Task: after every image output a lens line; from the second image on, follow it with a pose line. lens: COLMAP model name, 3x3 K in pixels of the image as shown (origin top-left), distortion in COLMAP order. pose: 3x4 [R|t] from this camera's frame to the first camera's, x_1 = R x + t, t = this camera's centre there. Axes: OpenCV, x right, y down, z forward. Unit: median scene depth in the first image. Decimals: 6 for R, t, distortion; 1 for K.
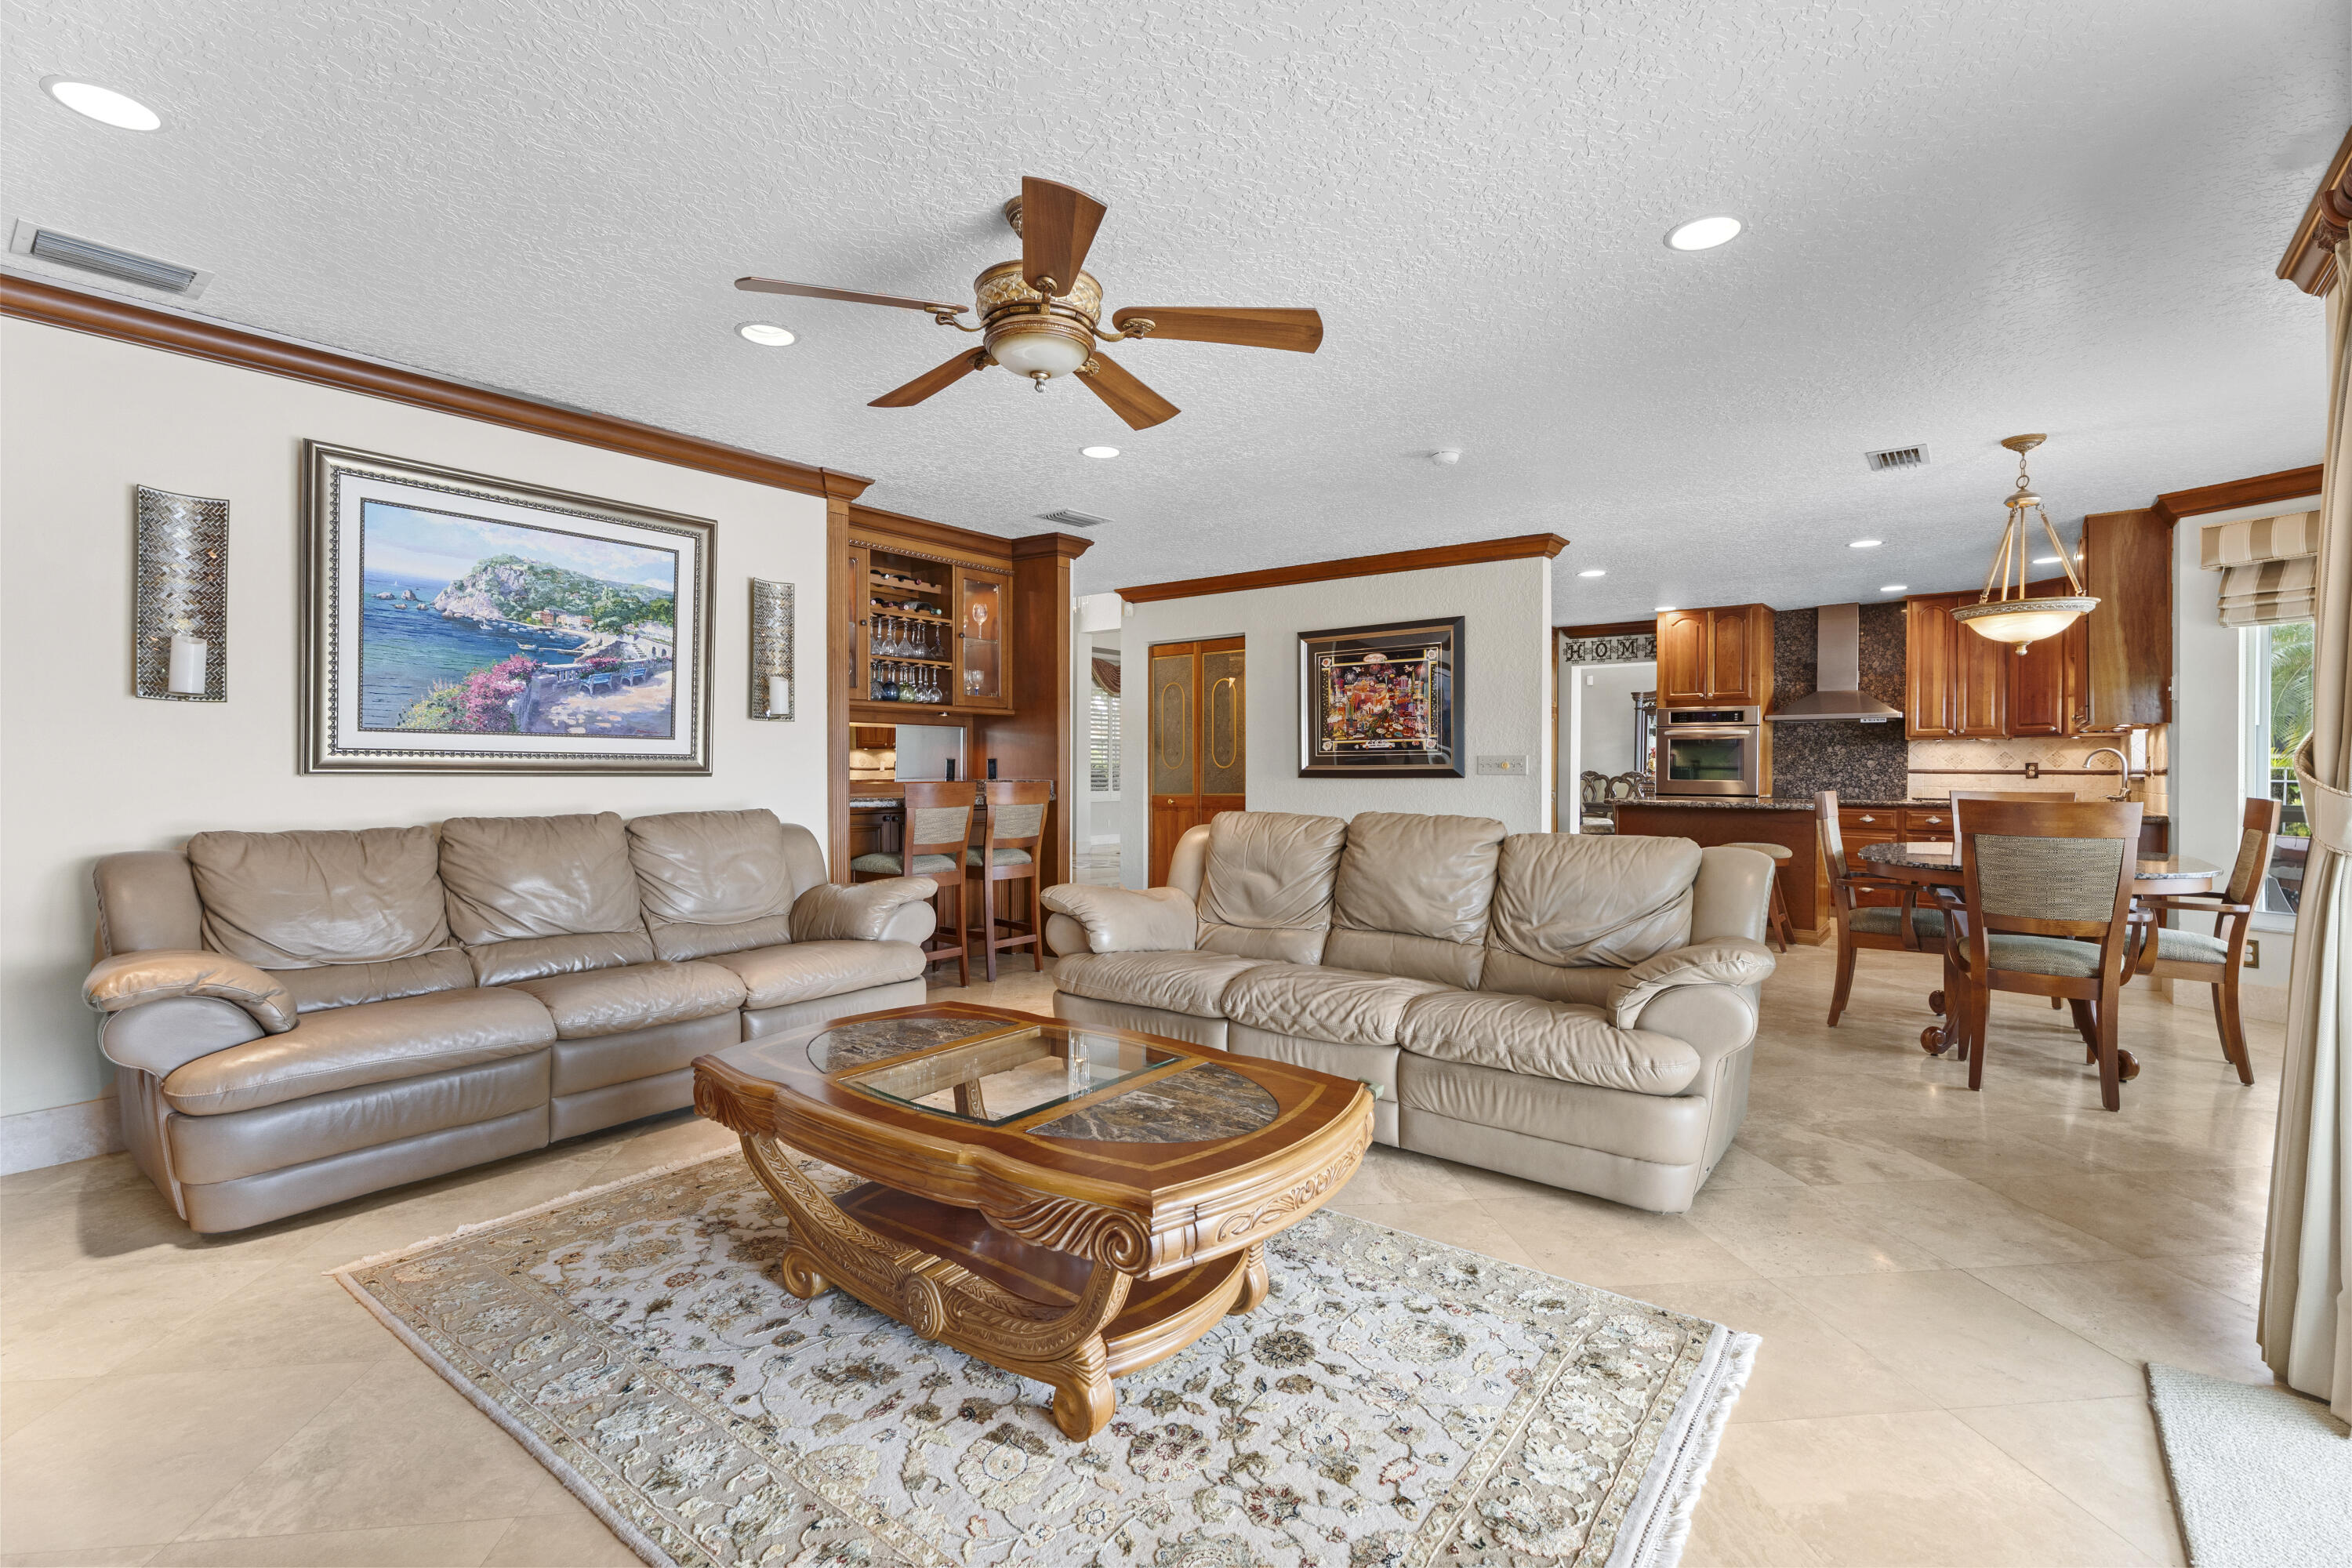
lens RADIAL K [[1060.3, 0, 1176.3], [0, 1060.3, 778.8], [0, 0, 1]] dist [-0.000416, 0.000001]
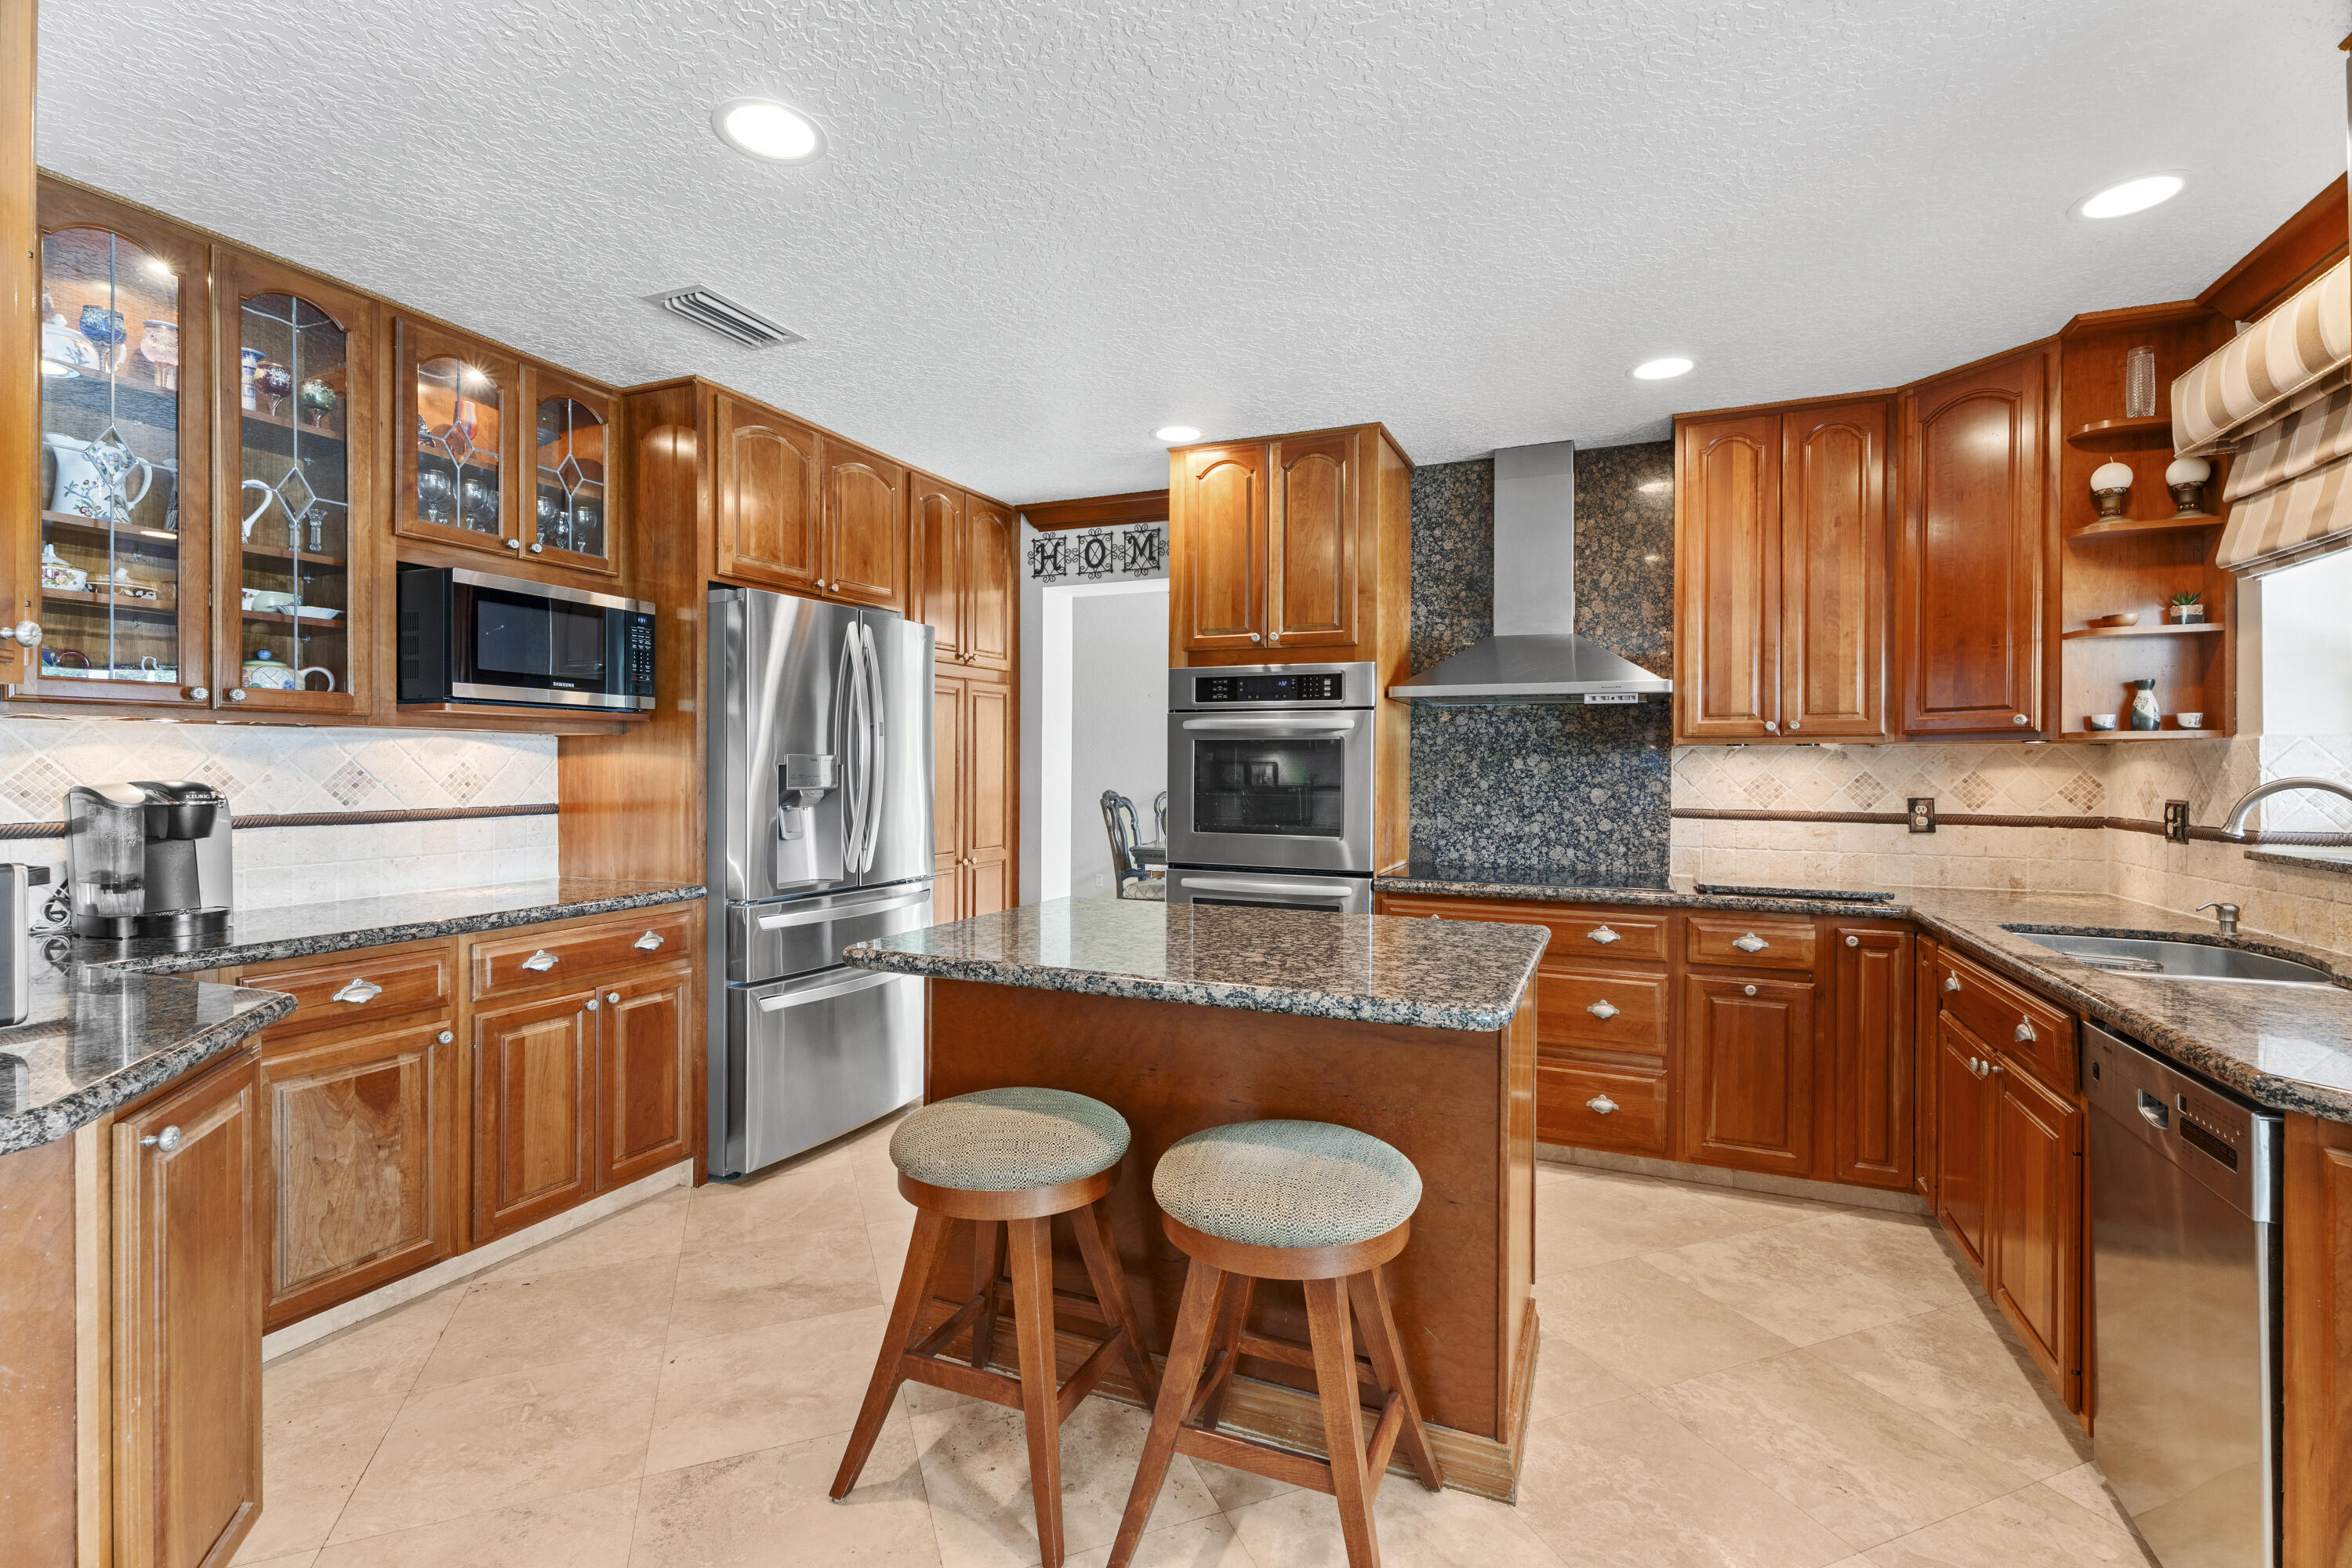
lens RADIAL K [[1060.3, 0, 1187.5], [0, 1060.3, 774.6], [0, 0, 1]] dist [-0.000416, 0.000001]
pose [[0.963749, -0.000319, 0.266811, 0.360212], [0.000947, 0.999997, -0.002226, -0.022264], [-0.266810, 0.002398, 0.963746, 0.602818]]
